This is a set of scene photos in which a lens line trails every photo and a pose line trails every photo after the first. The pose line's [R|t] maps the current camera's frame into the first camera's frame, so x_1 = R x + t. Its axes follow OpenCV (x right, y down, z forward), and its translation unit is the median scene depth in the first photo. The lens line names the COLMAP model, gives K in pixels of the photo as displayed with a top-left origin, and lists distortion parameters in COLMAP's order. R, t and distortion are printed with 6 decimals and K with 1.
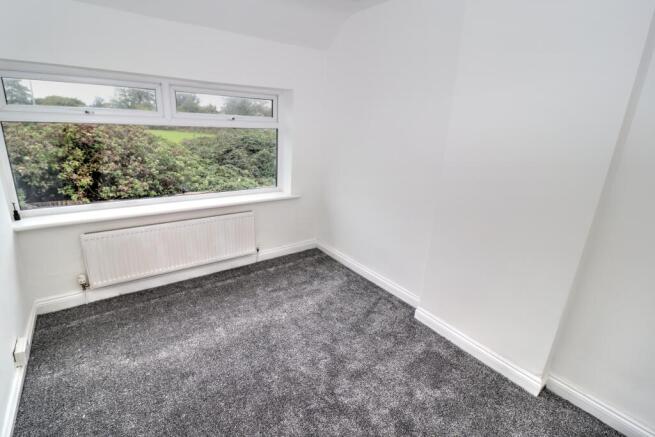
lens RADIAL K [[307.6, 0, 327.5], [0, 307.6, 218.5], [0, 0, 1]] dist [-0.021464, -0.000401]
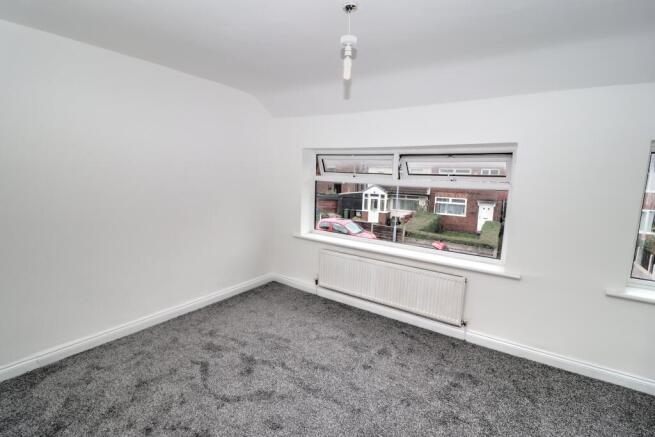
lens RADIAL K [[302.1, 0, 324.8], [0, 302.1, 211.8], [0, 0, 1]] dist [-0.013926, -0.000204]
pose [[0.314444, 0.077495, -0.946108, 0.517237], [-0.294836, 0.955344, -0.019739, -0.082770], [0.902329, 0.285154, 0.323250, 0.341311]]
